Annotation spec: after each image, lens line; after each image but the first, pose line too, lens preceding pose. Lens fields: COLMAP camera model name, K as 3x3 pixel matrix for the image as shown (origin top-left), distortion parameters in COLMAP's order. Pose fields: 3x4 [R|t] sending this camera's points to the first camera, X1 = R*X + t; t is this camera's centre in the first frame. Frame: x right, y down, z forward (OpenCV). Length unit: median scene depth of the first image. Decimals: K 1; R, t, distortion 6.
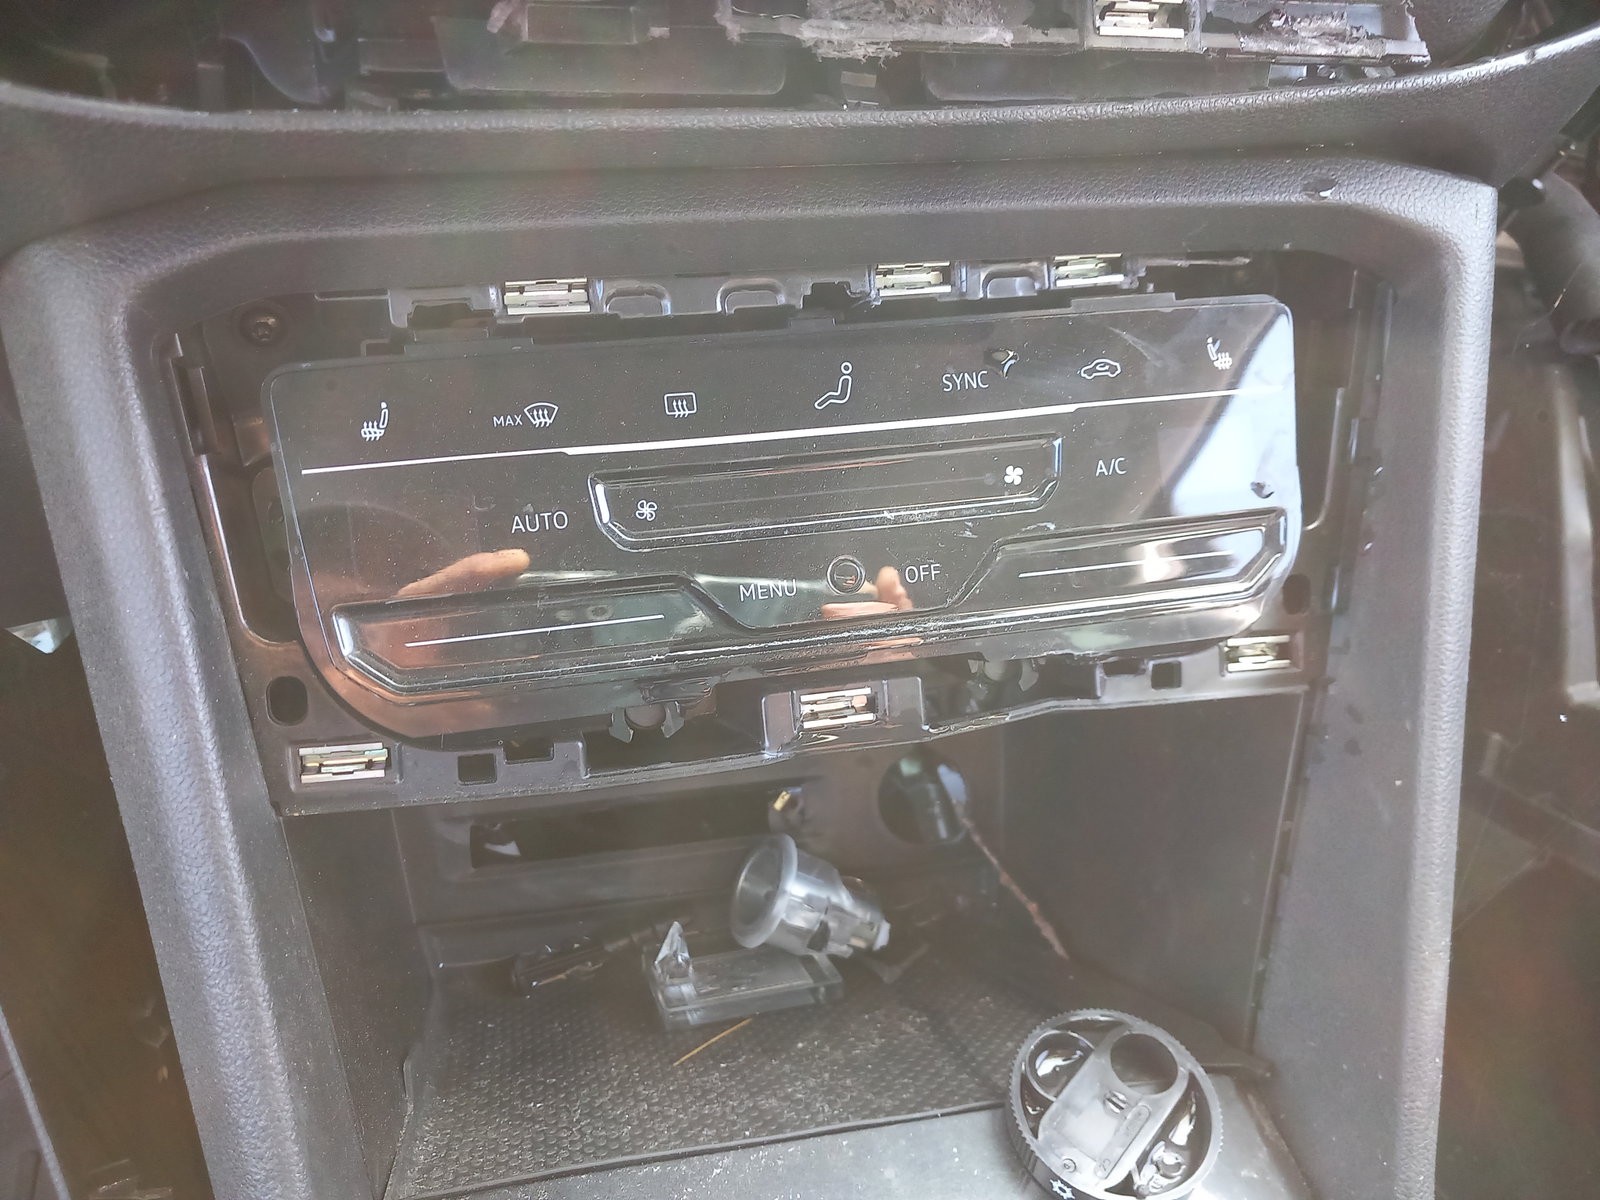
lens RADIAL K [[1271.8, 0, 793.8], [0, 1271.8, 620.8], [0, 0, 1]] dist [0.069296, -0.114908]
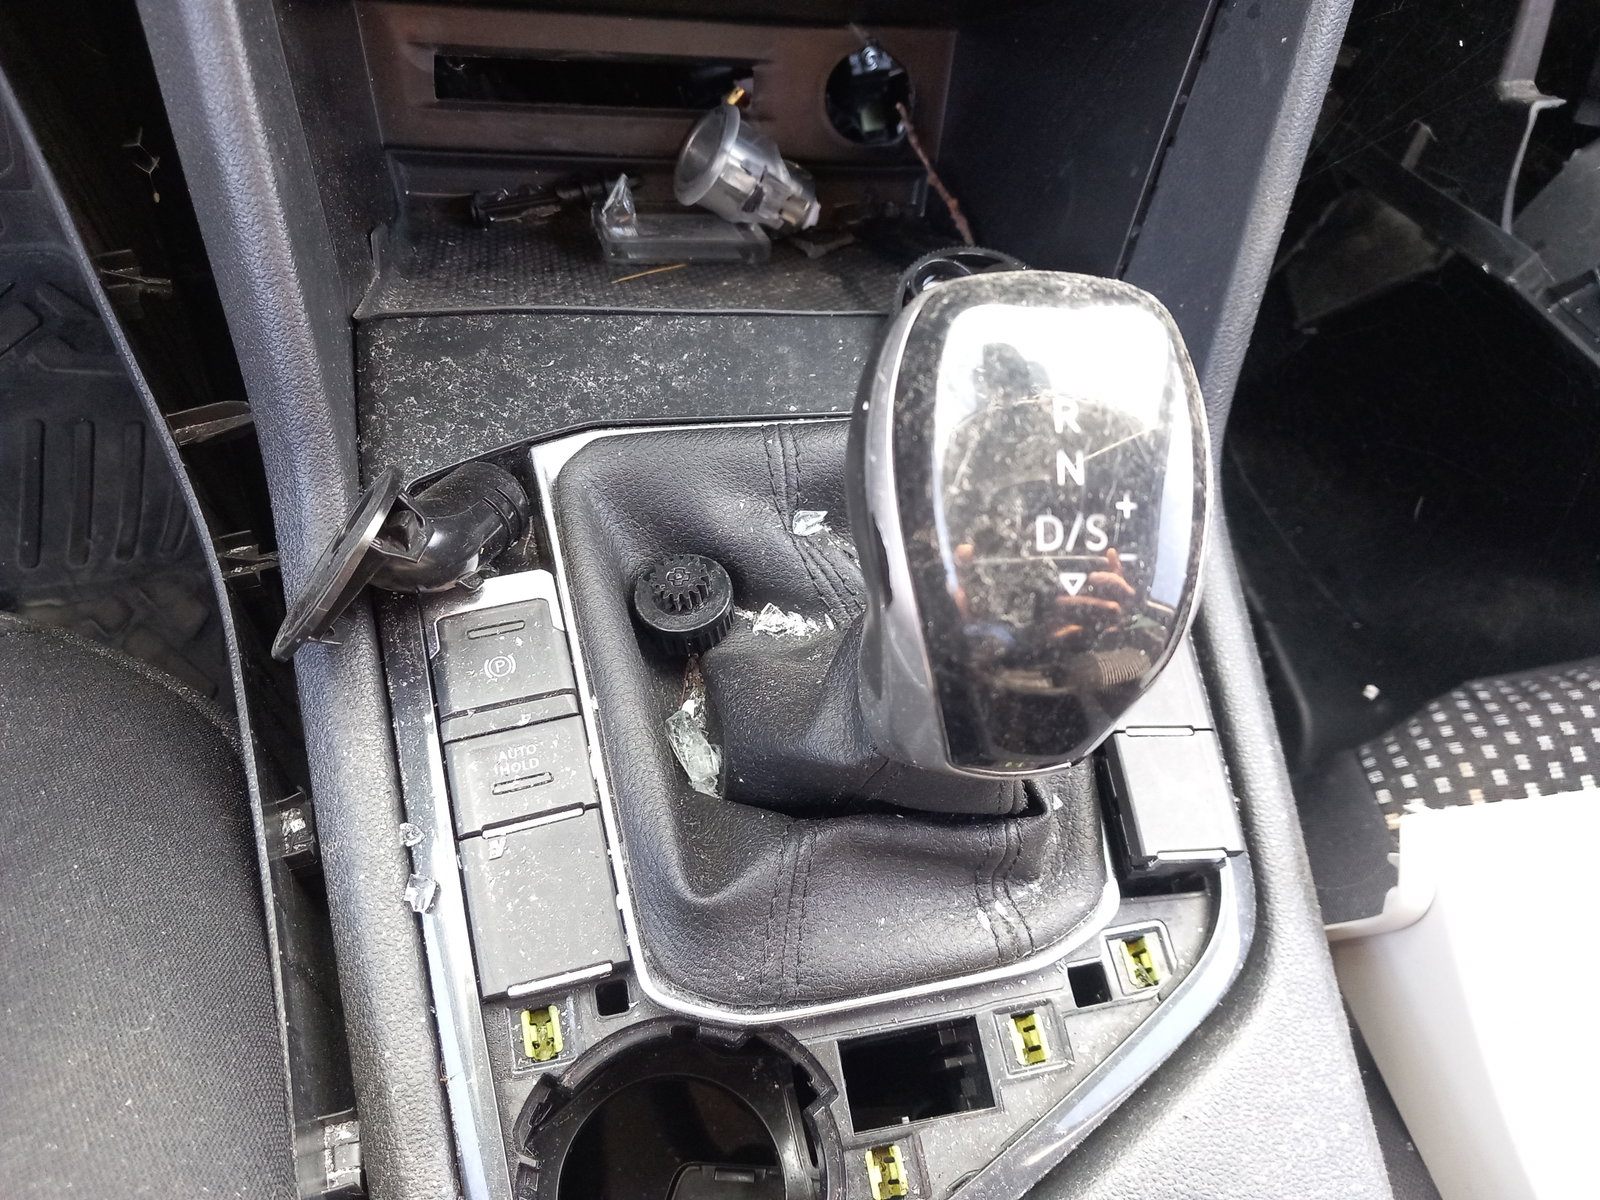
lens RADIAL K [[1289.7, 0, 800.0], [0, 1289.7, 600.0], [0, 0, 1]] dist [0.017996, 0.001506]
pose [[0.993802, 0.104890, 0.036832, 0.054236], [-0.111160, 0.933473, 0.340986, 0.183897], [0.001385, -0.342967, 0.939346, -0.154980]]
